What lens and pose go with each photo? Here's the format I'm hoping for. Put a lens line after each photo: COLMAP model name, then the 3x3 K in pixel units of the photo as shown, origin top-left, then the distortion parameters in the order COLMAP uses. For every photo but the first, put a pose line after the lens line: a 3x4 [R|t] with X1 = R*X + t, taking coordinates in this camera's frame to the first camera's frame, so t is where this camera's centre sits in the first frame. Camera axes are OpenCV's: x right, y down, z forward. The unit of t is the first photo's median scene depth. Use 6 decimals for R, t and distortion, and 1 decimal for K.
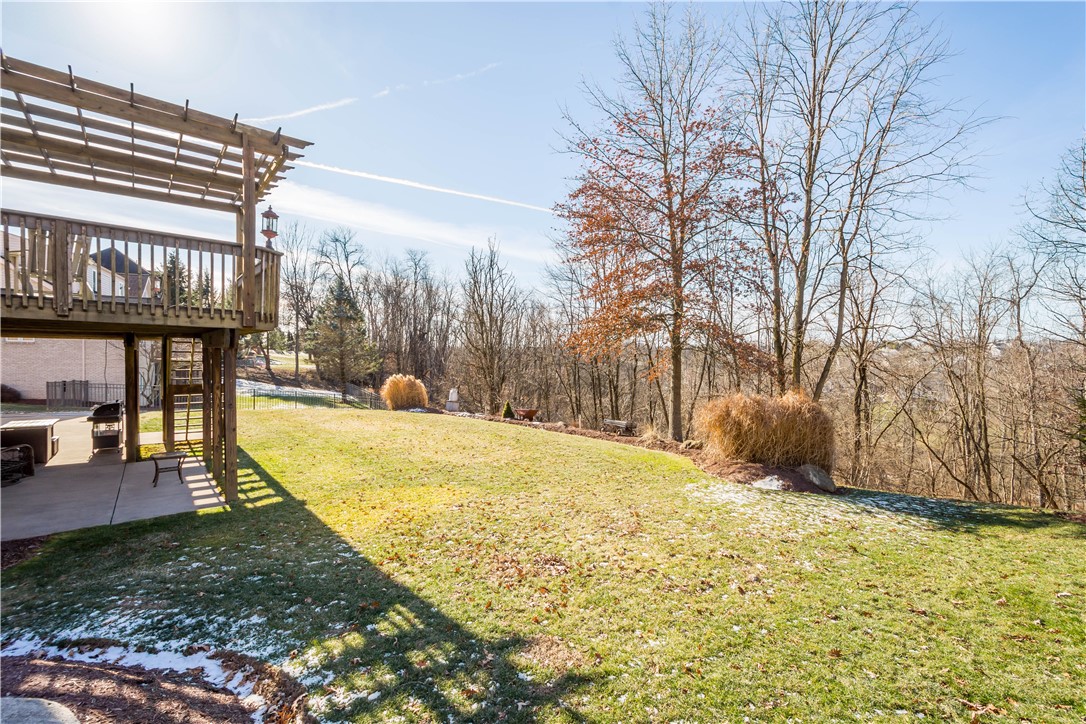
lens RADIAL K [[485.4, 0, 543.0], [0, 485.4, 362.0], [0, 0, 1]] dist [0.025028, 0.000211]
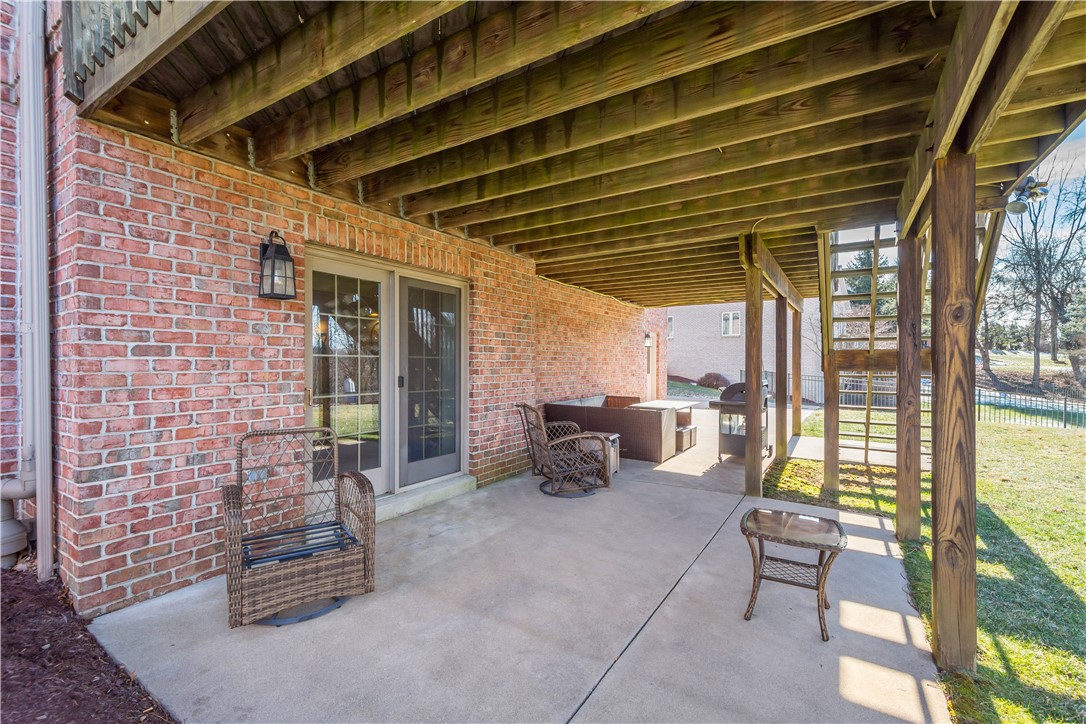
lens RADIAL K [[485.4, 0, 543.0], [0, 485.4, 362.0], [0, 0, 1]] dist [0.025028, 0.000211]
pose [[0.332713, -0.007988, -0.942994, -0.335751], [-0.003367, 0.999948, -0.009658, 0.055787], [0.943022, 0.006388, 0.332669, 0.488822]]
